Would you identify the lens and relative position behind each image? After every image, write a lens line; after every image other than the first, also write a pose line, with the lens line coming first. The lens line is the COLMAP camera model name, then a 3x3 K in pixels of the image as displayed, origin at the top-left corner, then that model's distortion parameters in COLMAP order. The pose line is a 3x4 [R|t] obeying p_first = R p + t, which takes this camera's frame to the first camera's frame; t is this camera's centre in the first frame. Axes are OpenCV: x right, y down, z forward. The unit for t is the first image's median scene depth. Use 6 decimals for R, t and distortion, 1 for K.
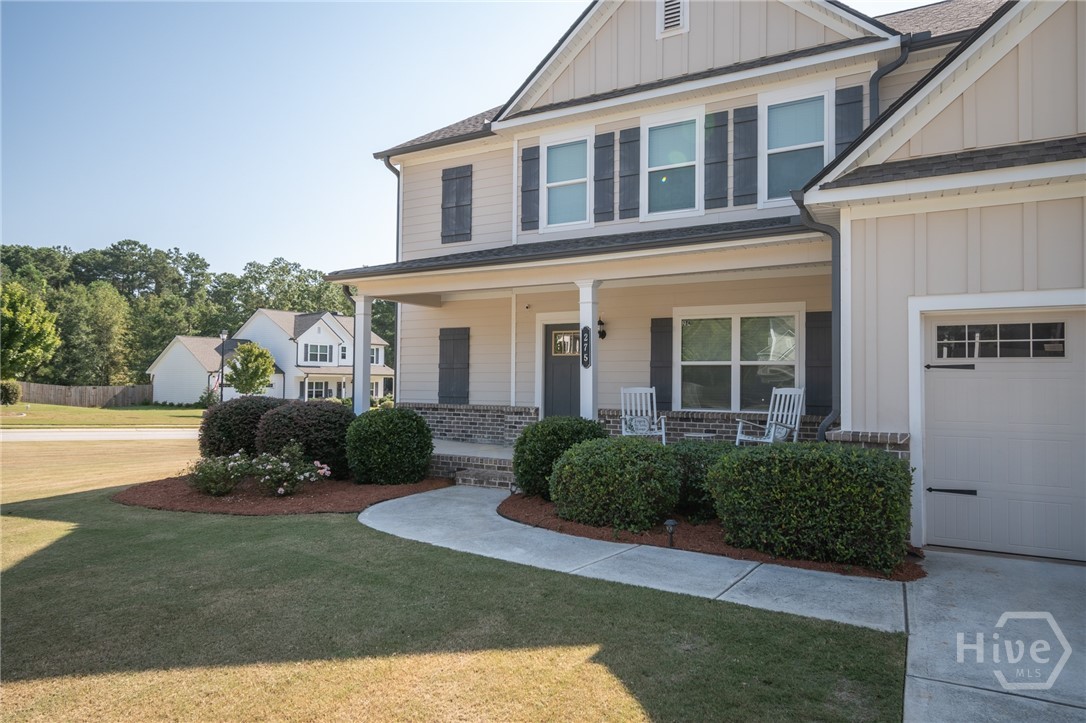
lens RADIAL K [[679.7, 0, 543.0], [0, 679.7, 361.5], [0, 0, 1]] dist [0.002818, -0.000452]
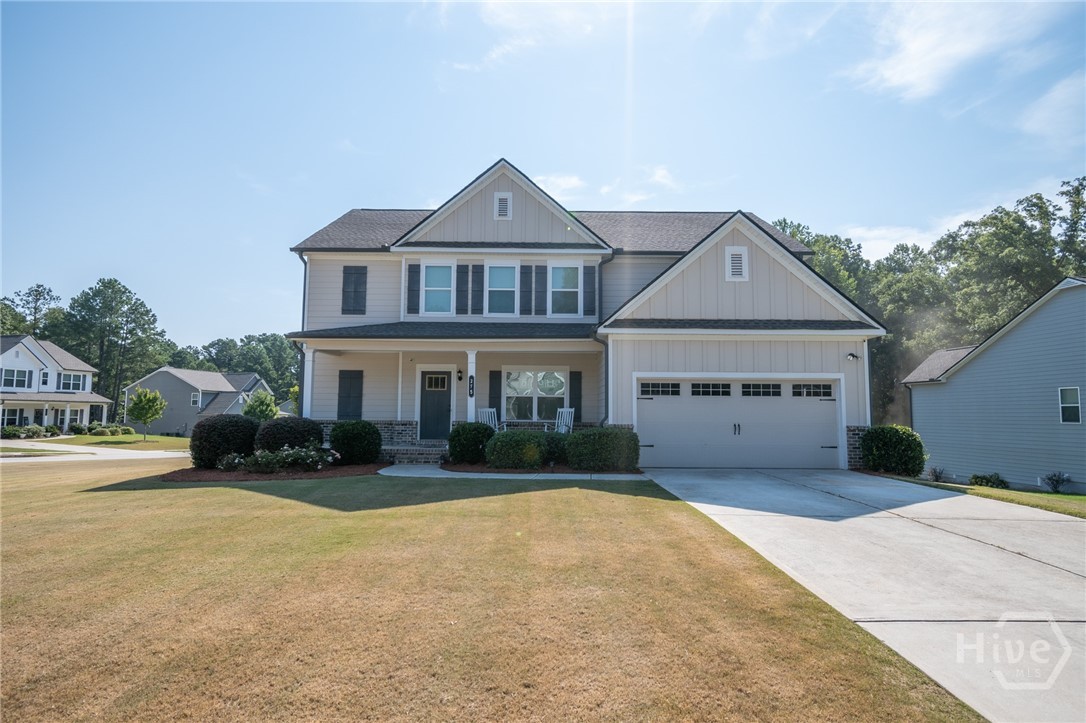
lens RADIAL K [[610.8, 0, 543.0], [0, 610.8, 361.5], [0, 0, 1]] dist [0.000922, 0.000000]
pose [[0.870311, 0.039706, 0.490900, -0.495245], [-0.014689, 0.998394, -0.054712, -0.000244], [-0.492284, 0.040406, 0.869496, -0.471642]]
